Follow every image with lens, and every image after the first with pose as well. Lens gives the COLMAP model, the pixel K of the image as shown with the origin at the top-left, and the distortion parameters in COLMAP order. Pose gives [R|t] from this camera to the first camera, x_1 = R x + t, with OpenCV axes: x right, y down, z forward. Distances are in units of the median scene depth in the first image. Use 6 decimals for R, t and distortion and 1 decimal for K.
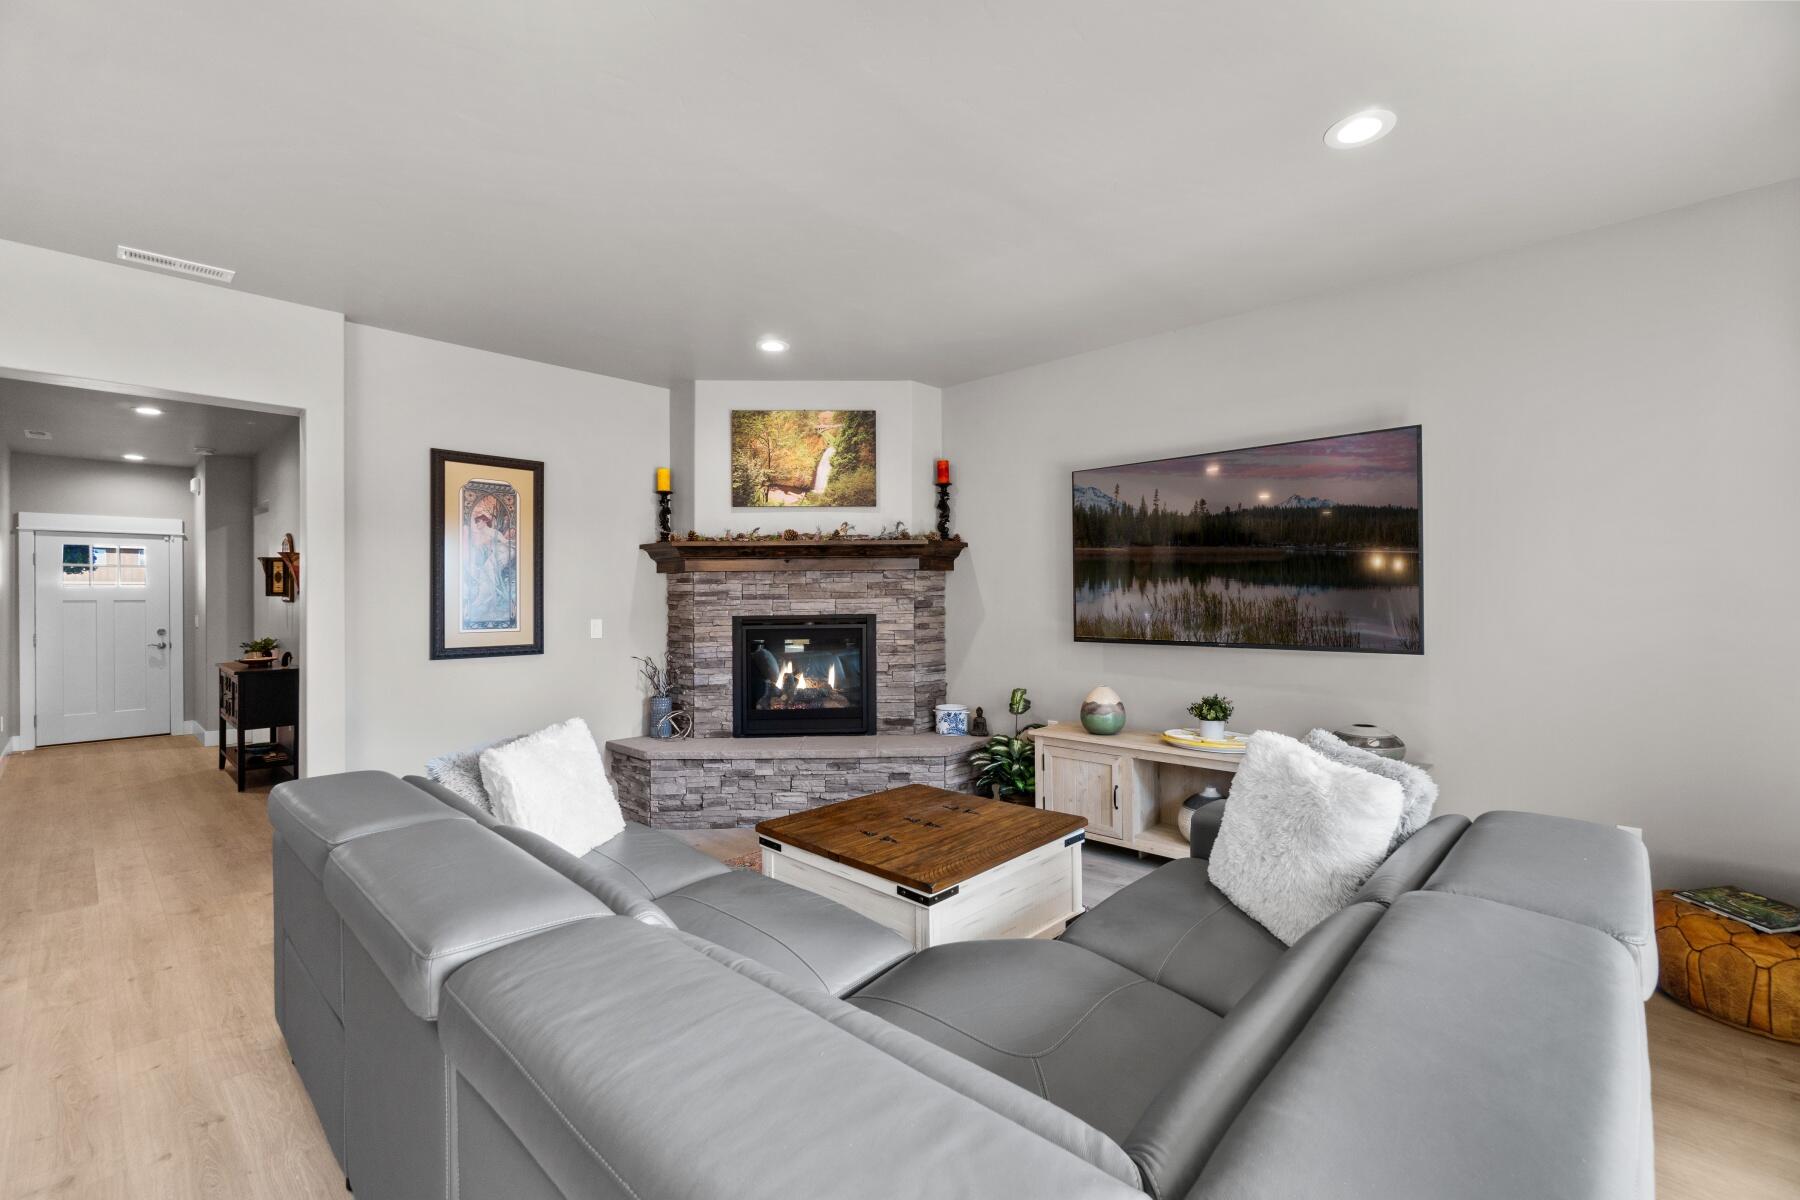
lens RADIAL K [[770.9, 0, 904.2], [0, 770.9, 597.9], [0, 0, 1]] dist [-0.002575, -0.000222]
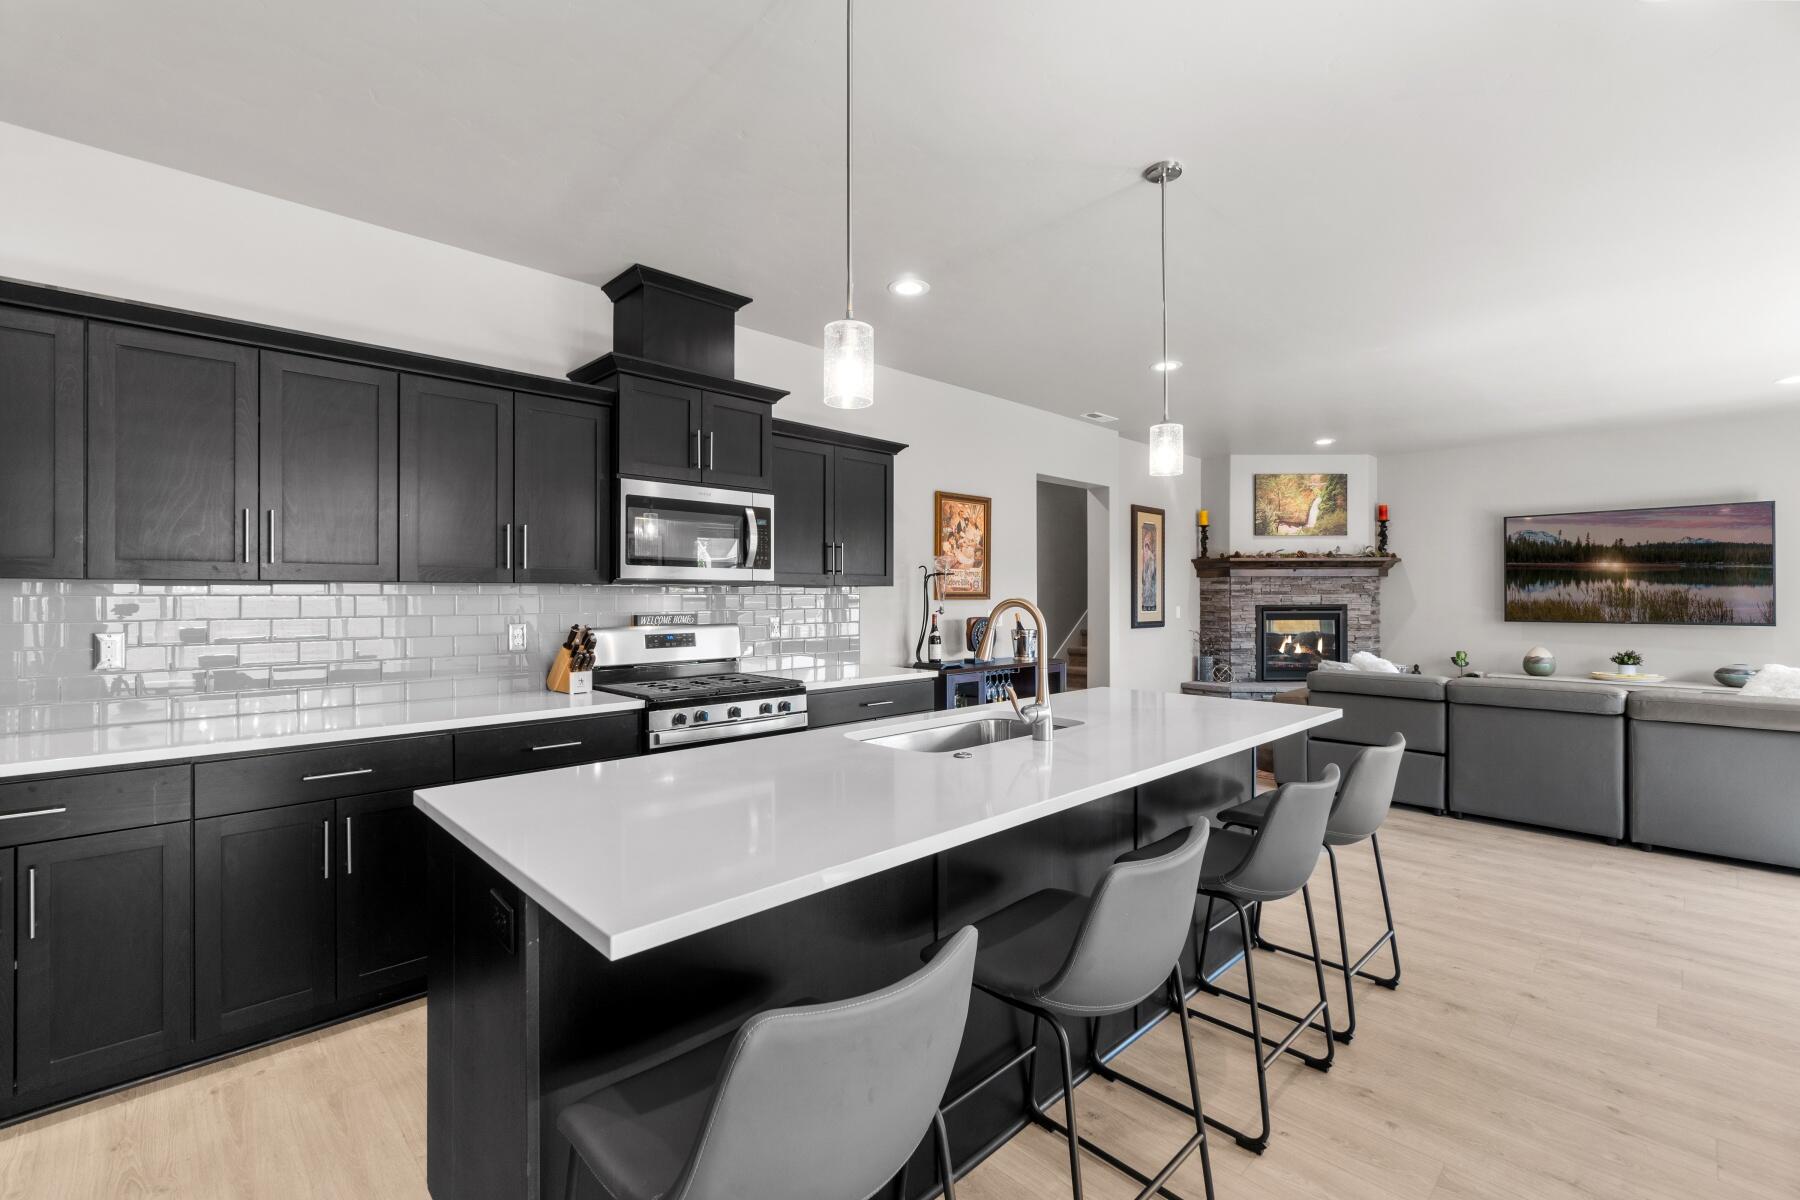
lens RADIAL K [[770.9, 0, 908.6], [0, 770.9, 589.0], [0, 0, 1]] dist [-0.002575, -0.000222]
pose [[0.998698, 0.004485, -0.050806, -0.848087], [-0.005130, 0.999908, -0.012568, 0.014290], [0.050745, 0.012812, 0.998629, -0.604701]]
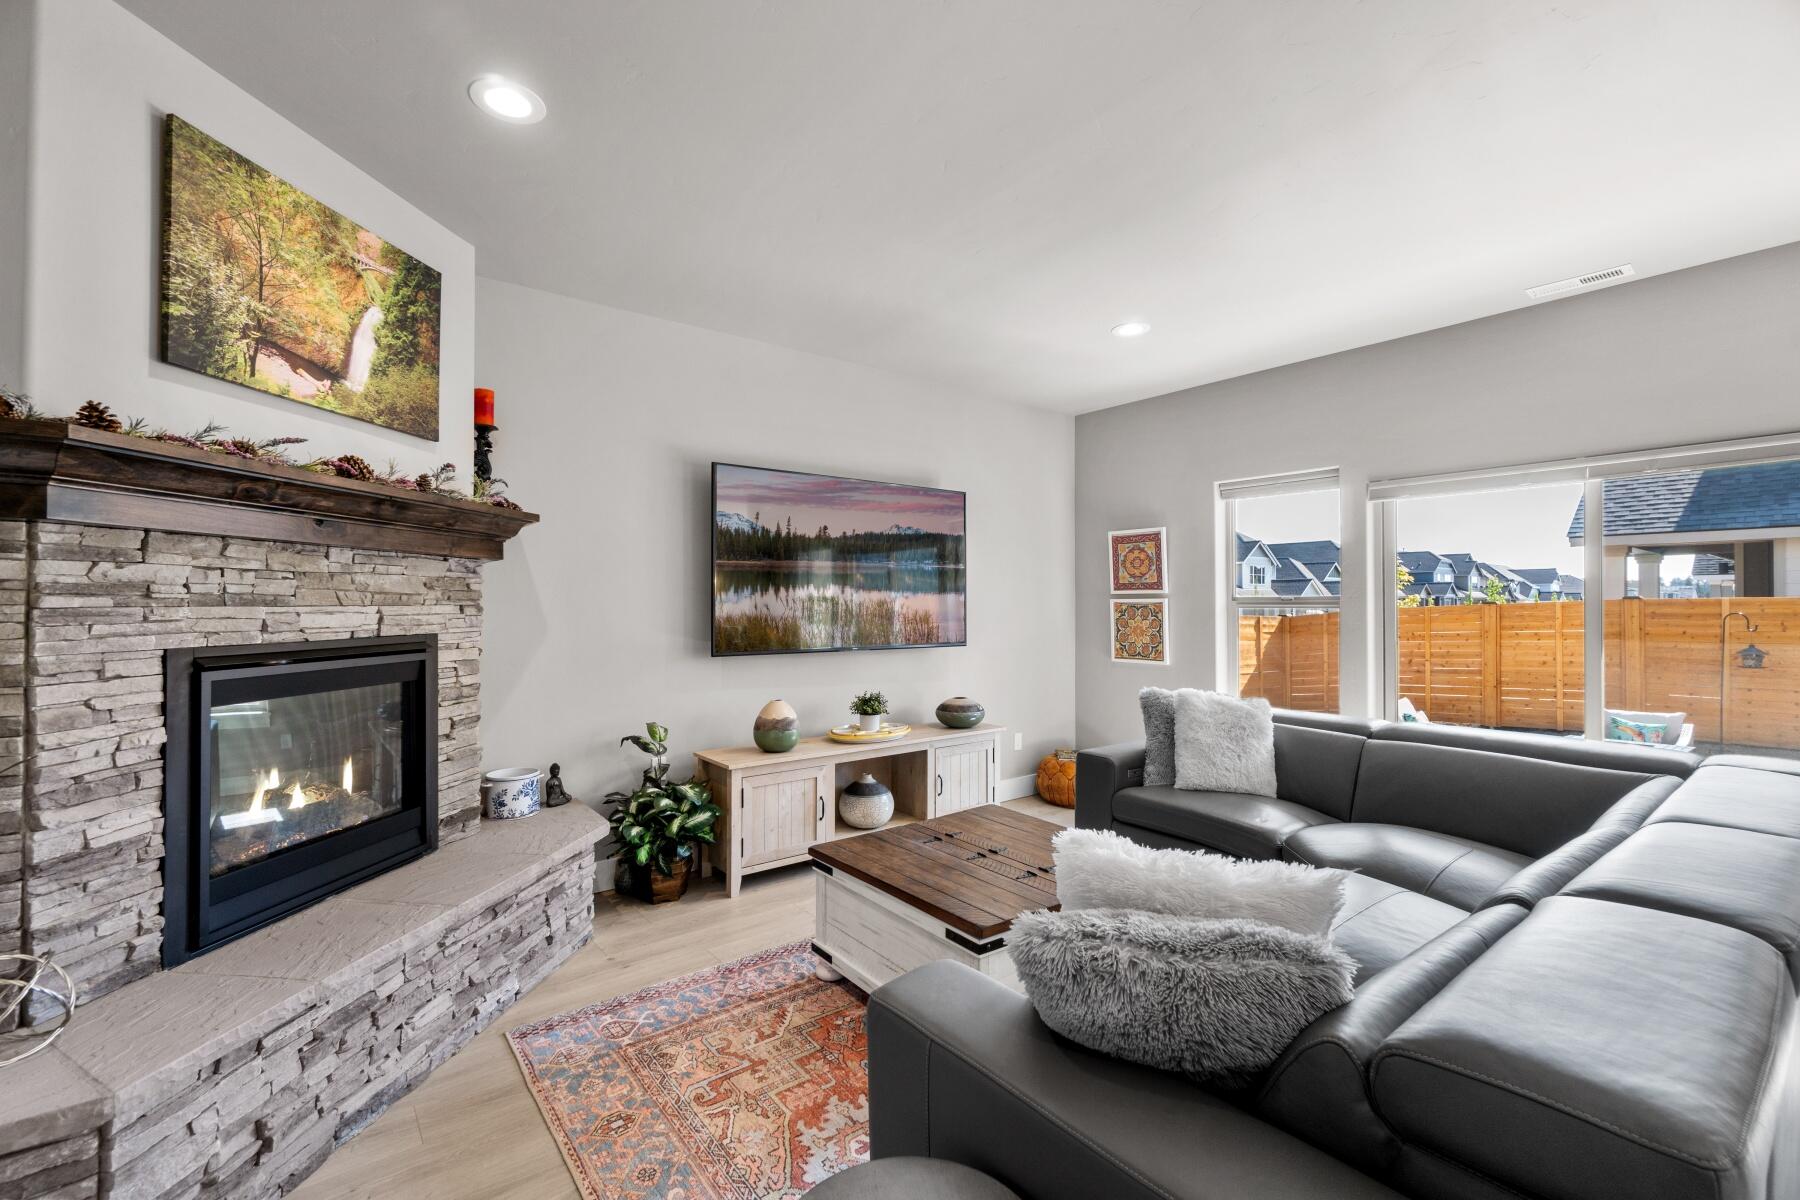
lens RADIAL K [[770.9, 0, 902.6], [0, 770.9, 598.2], [0, 0, 1]] dist [-0.002575, -0.000222]
pose [[0.163723, 0.016076, 0.986375, -0.535629], [0.004698, 0.999843, -0.017075, 0.006516], [-0.986495, 0.007429, 0.163622, 0.576927]]
